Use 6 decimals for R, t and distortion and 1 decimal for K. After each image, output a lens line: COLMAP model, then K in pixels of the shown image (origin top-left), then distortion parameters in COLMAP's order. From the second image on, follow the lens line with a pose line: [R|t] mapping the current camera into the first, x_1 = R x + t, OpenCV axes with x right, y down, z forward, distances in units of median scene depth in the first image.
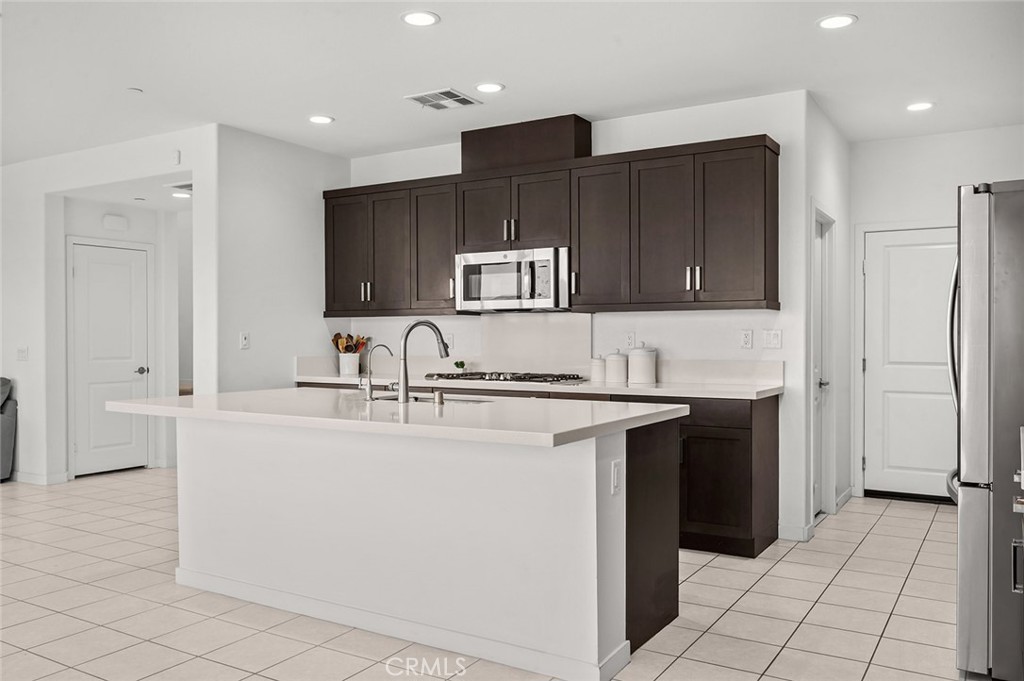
lens RADIAL K [[818.2, 0, 512.0], [0, 818.2, 340.5], [0, 0, 1]] dist [-0.005835, -0.002119]
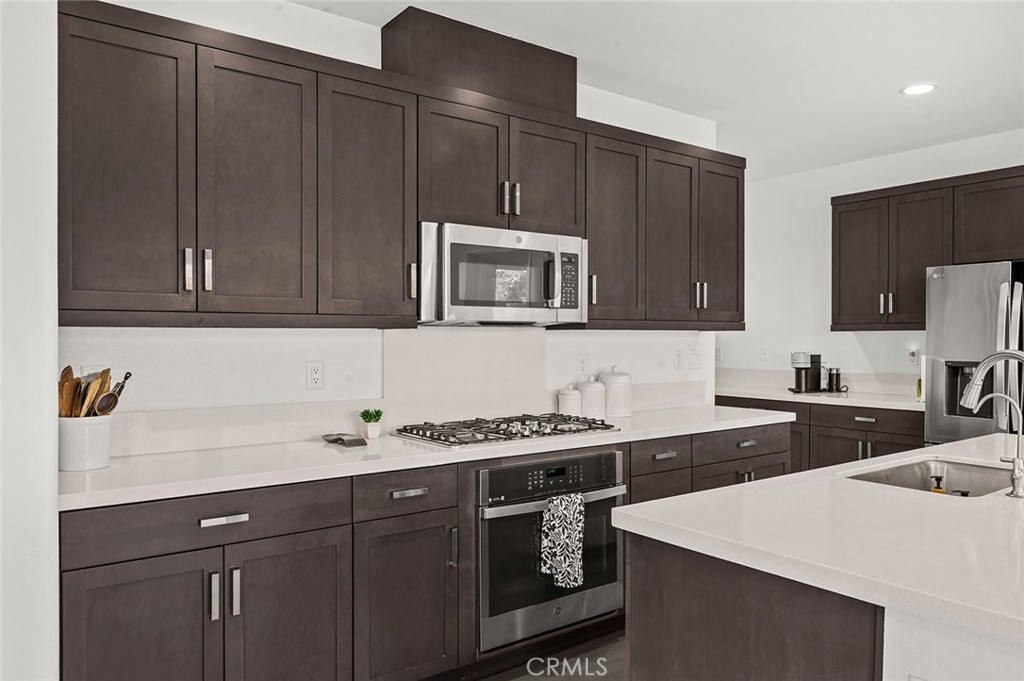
lens RADIAL K [[712.0, 0, 512.0], [0, 712.0, 340.5], [0, 0, 1]] dist [-0.001246, -0.000728]
pose [[0.376255, -0.003942, 0.926508, -0.540937], [0.004225, 0.999988, 0.002539, -0.026076], [-0.926507, 0.002959, 0.376267, 0.818853]]
